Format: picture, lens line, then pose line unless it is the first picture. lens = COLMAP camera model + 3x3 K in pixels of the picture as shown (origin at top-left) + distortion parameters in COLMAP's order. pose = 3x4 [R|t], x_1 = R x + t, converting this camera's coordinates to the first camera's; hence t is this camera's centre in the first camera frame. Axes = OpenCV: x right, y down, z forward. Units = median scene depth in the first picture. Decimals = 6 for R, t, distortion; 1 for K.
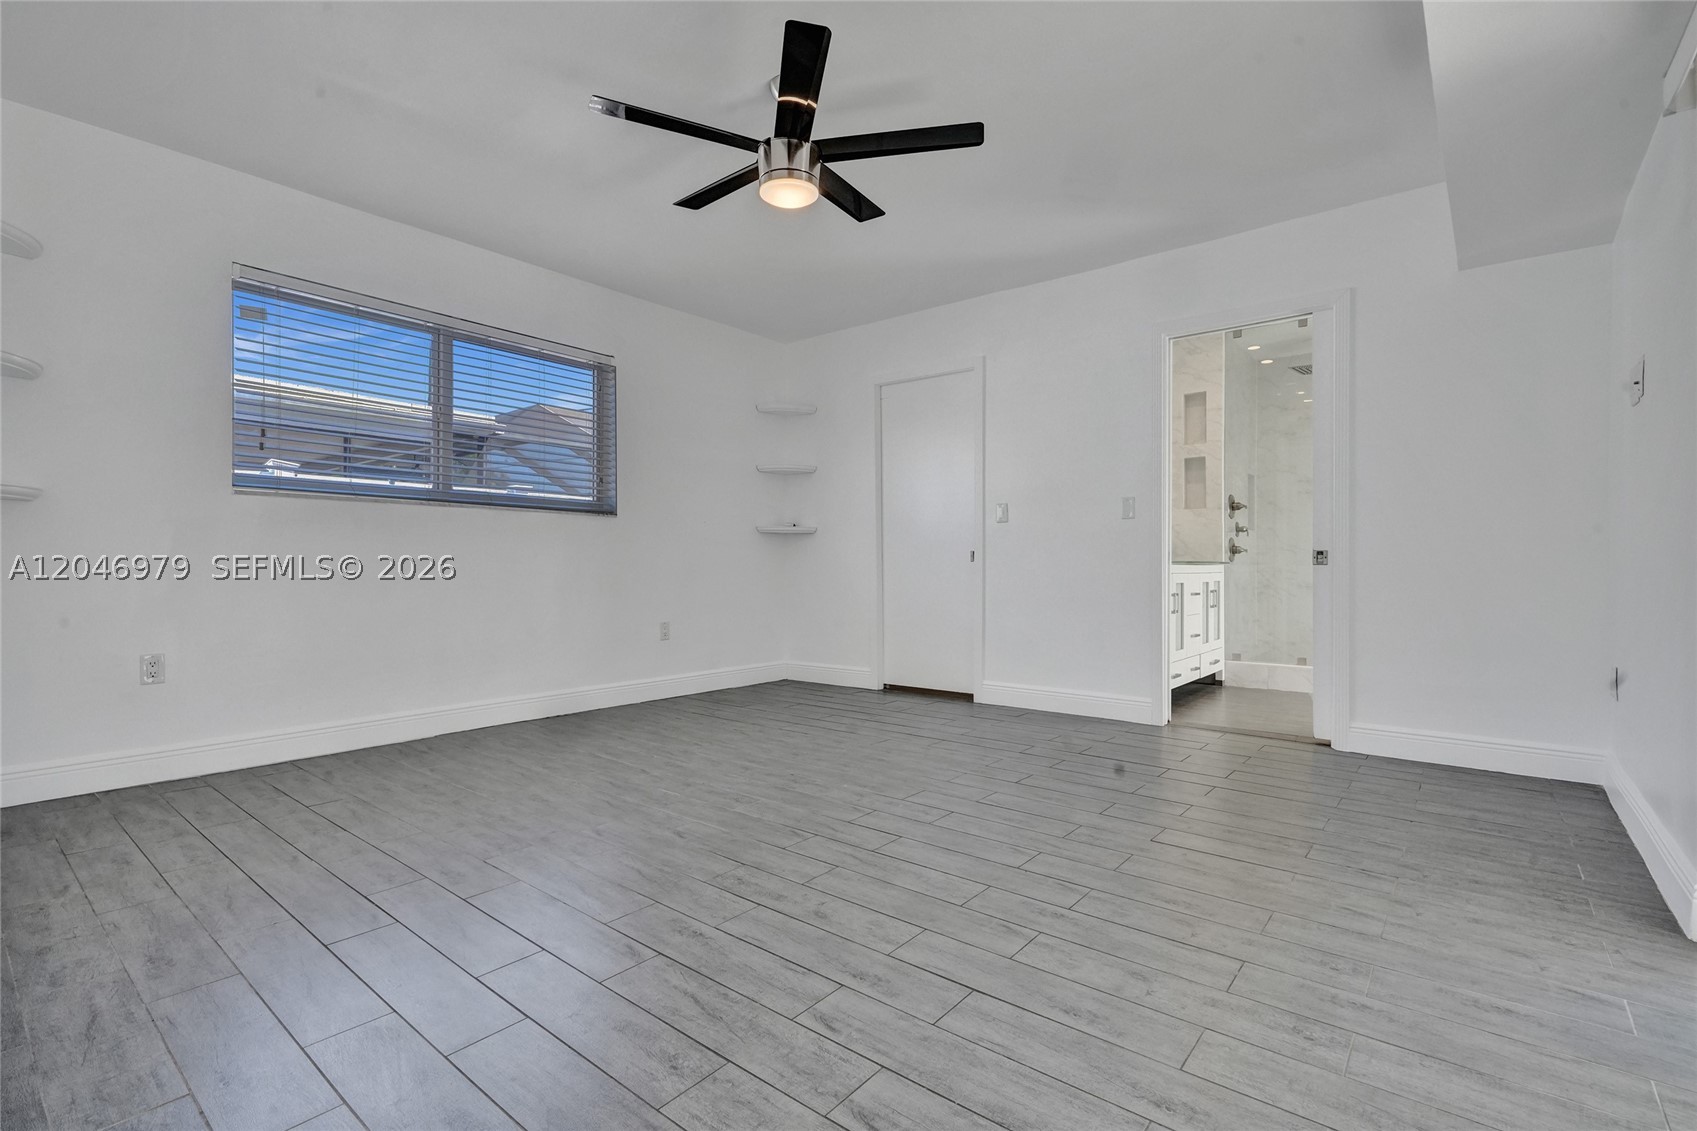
lens RADIAL K [[782.4, 0, 818.9], [0, 782.4, 577.4], [0, 0, 1]] dist [0.025320, 0.000519]
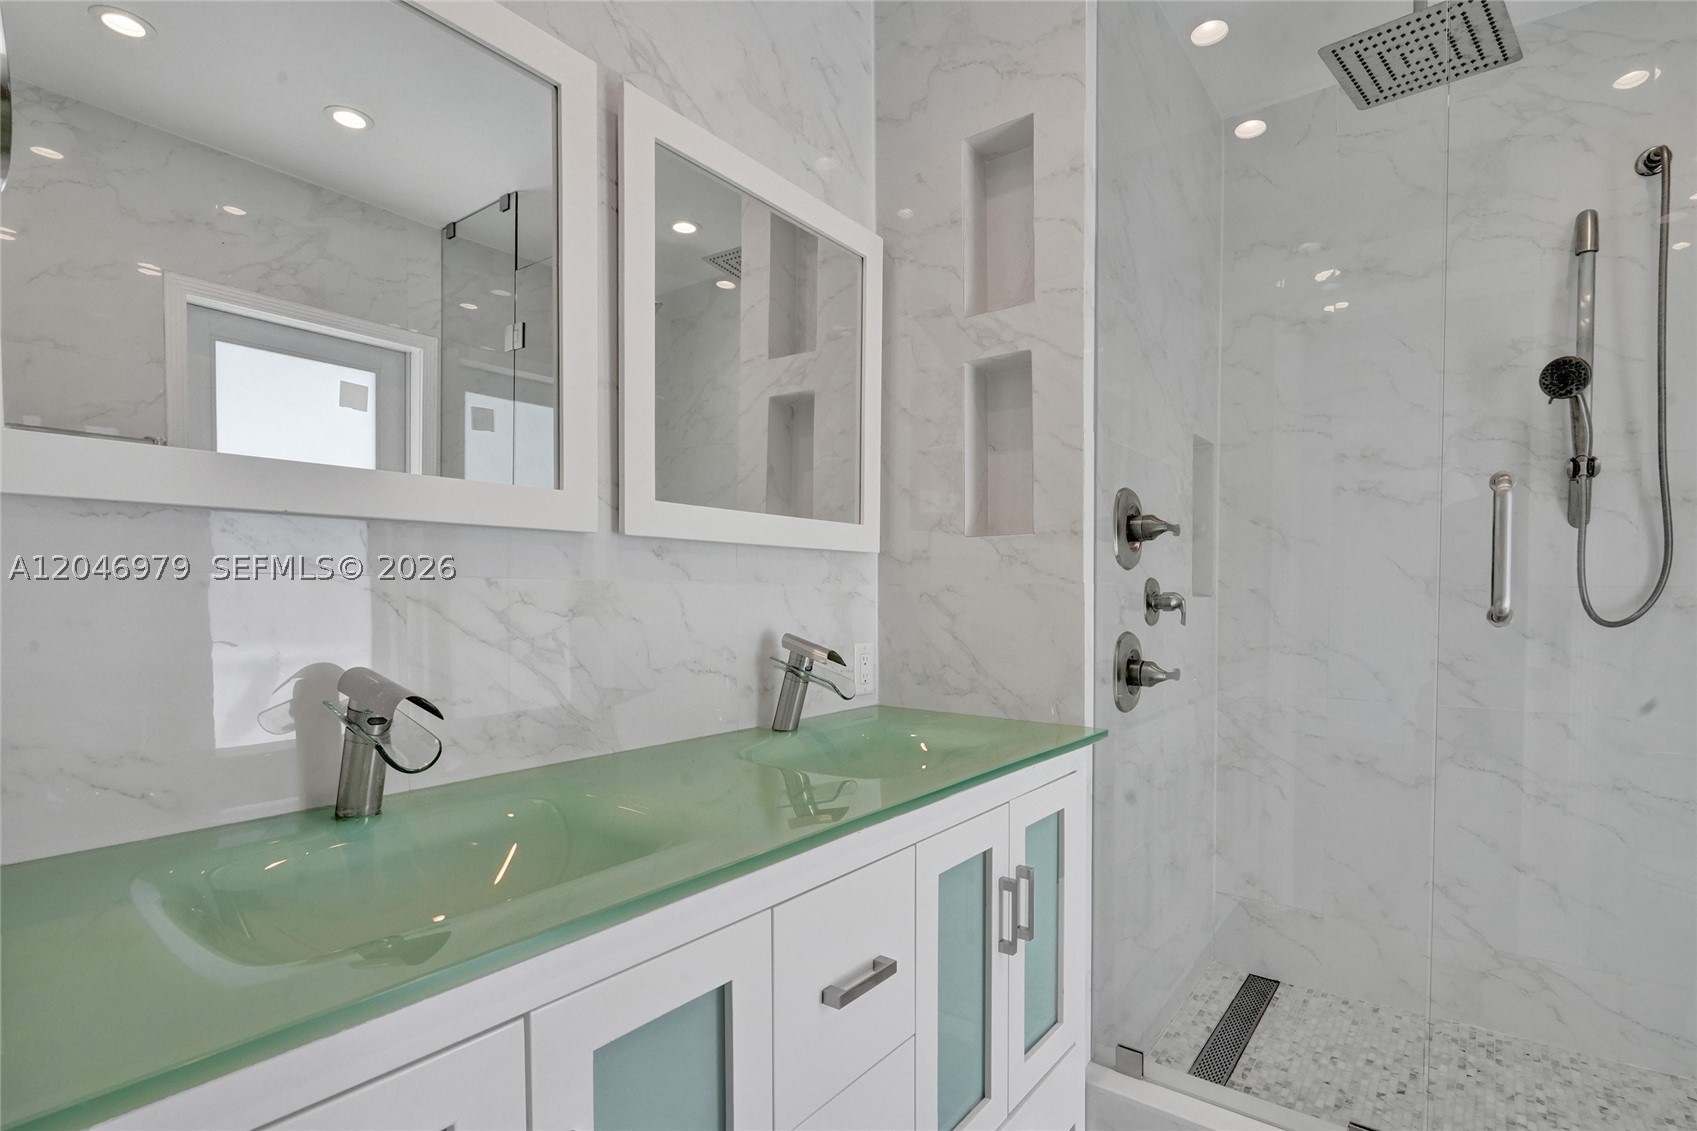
lens RADIAL K [[773.8, 0, 858.0], [0, 773.8, 573.8], [0, 0, 1]] dist [0.000169, 0.000399]
pose [[0.999377, 0.012783, 0.032903, 0.414375], [-0.012387, 0.999849, -0.012220, -0.068282], [-0.033054, 0.011805, 0.999384, 0.714008]]
